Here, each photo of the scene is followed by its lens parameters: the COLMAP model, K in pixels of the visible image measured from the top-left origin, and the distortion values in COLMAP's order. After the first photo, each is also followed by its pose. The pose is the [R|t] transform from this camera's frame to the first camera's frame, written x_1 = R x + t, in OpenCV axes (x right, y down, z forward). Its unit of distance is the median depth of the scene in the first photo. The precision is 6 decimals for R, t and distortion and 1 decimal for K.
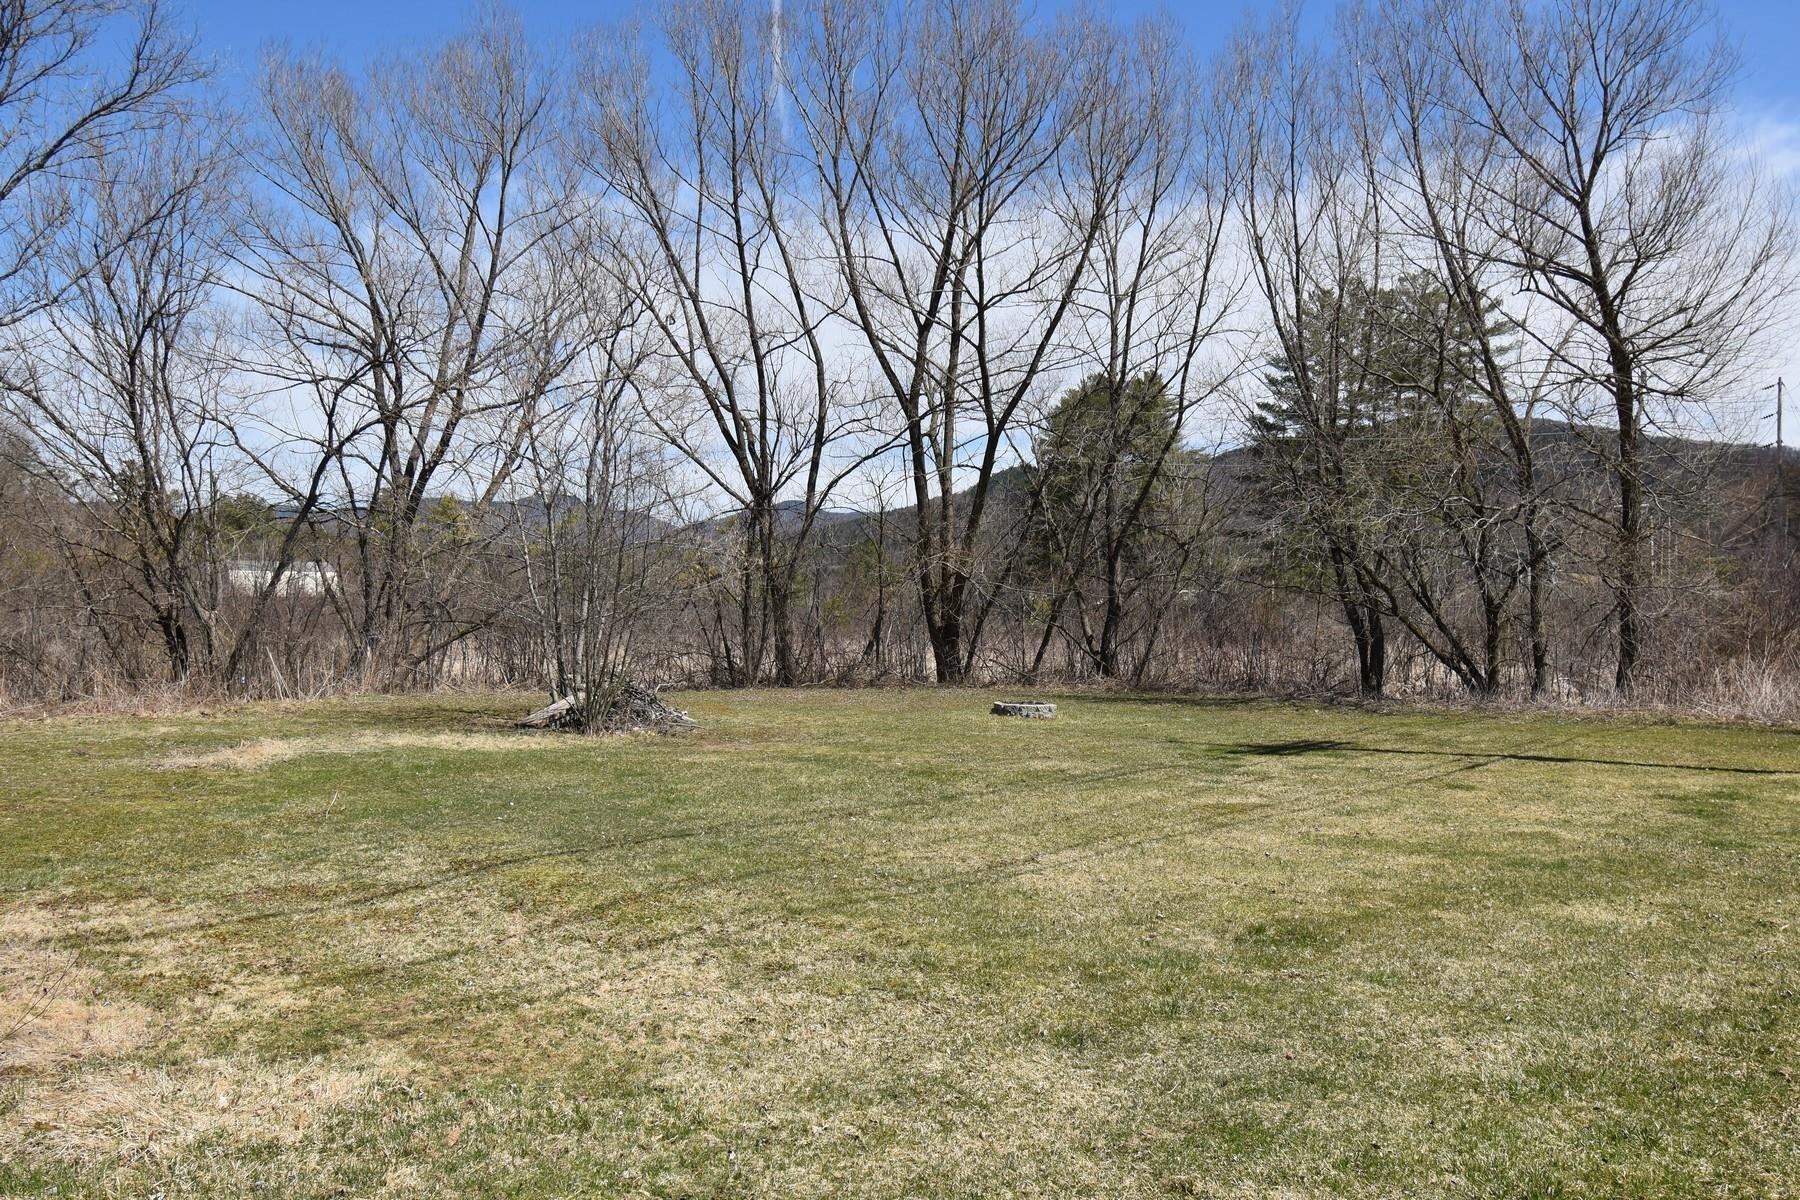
lens RADIAL K [[1421.6, 0, 909.1], [0, 1421.6, 597.6], [0, 0, 1]] dist [-0.013701, -0.032703]
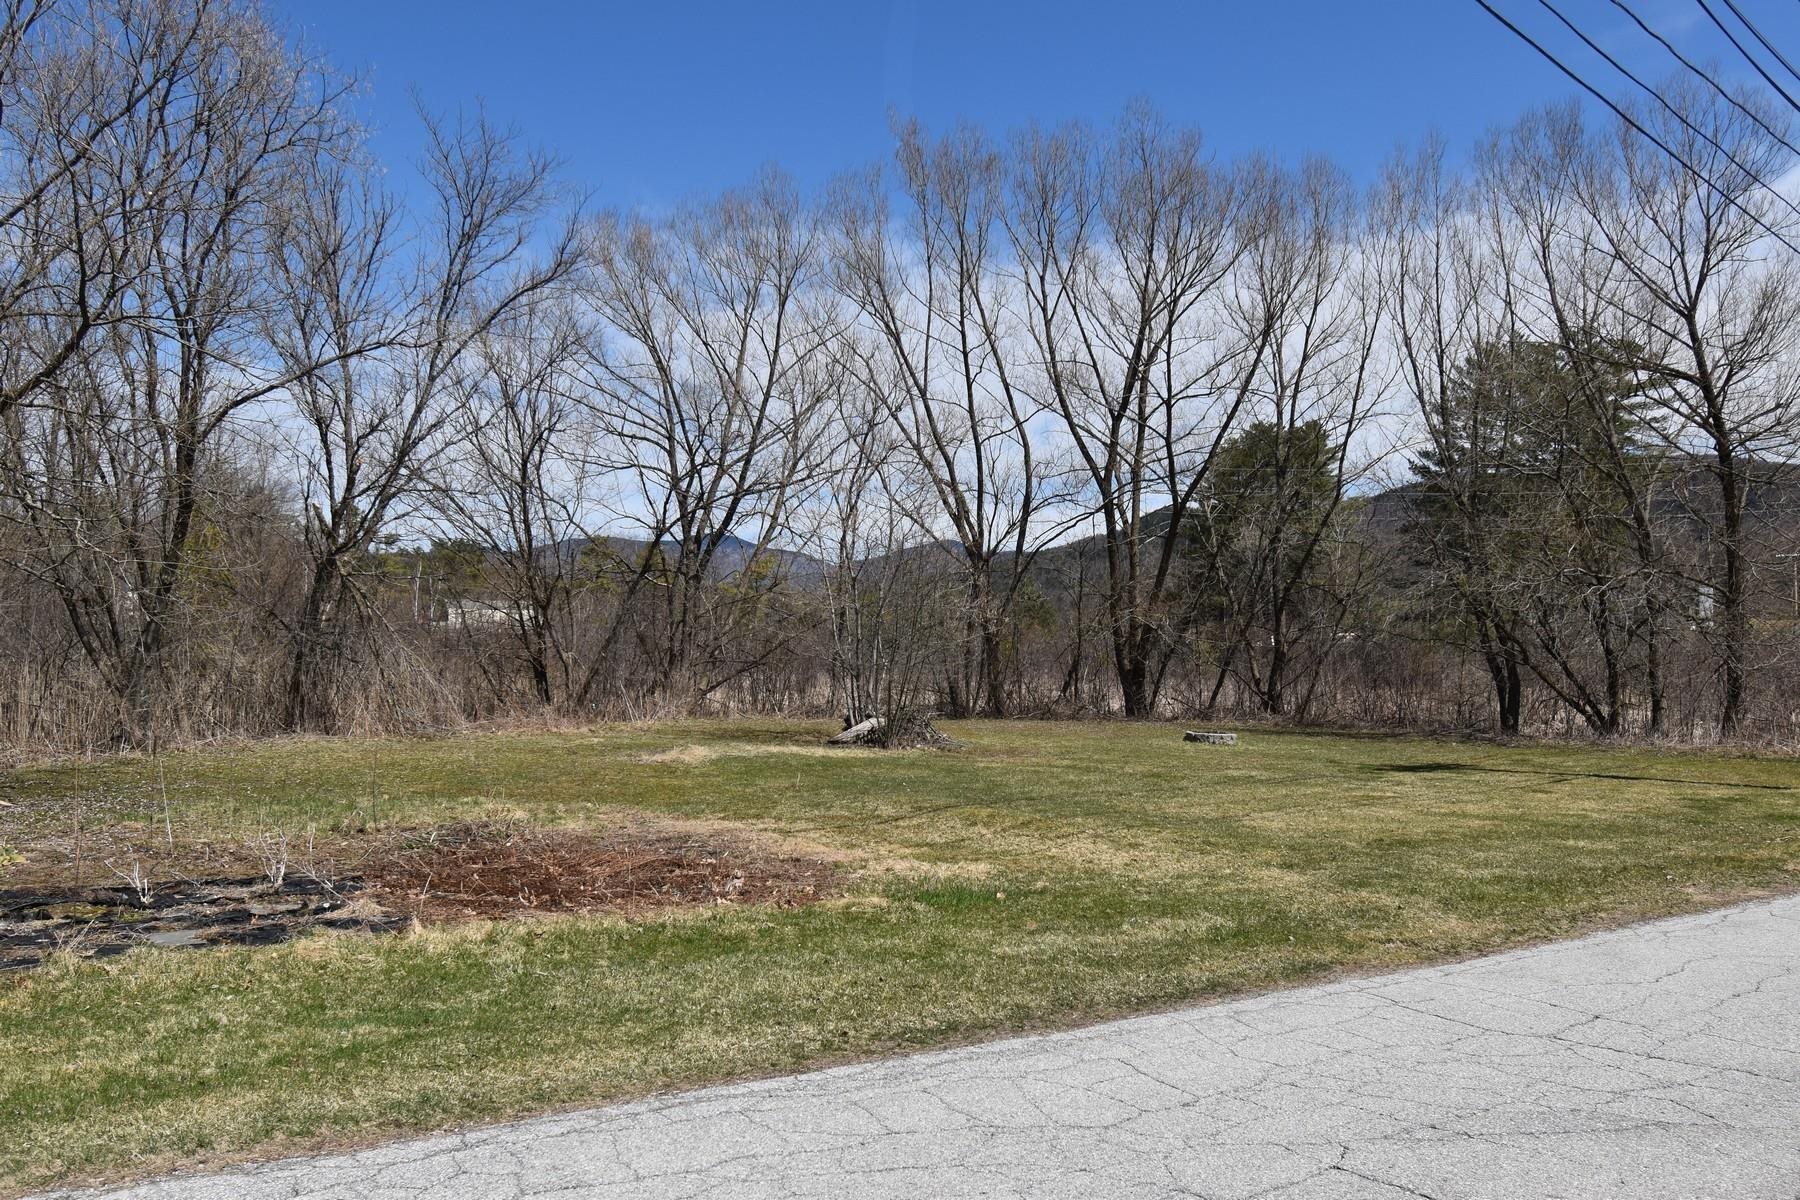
lens RADIAL K [[1421.6, 0, 882.2], [0, 1421.6, 602.7], [0, 0, 1]] dist [-0.013701, -0.032703]
pose [[0.992462, 0.005145, -0.122444, -0.038161], [-0.007934, 0.999720, -0.022296, -0.007324], [0.122295, 0.023099, 0.992225, -0.201183]]
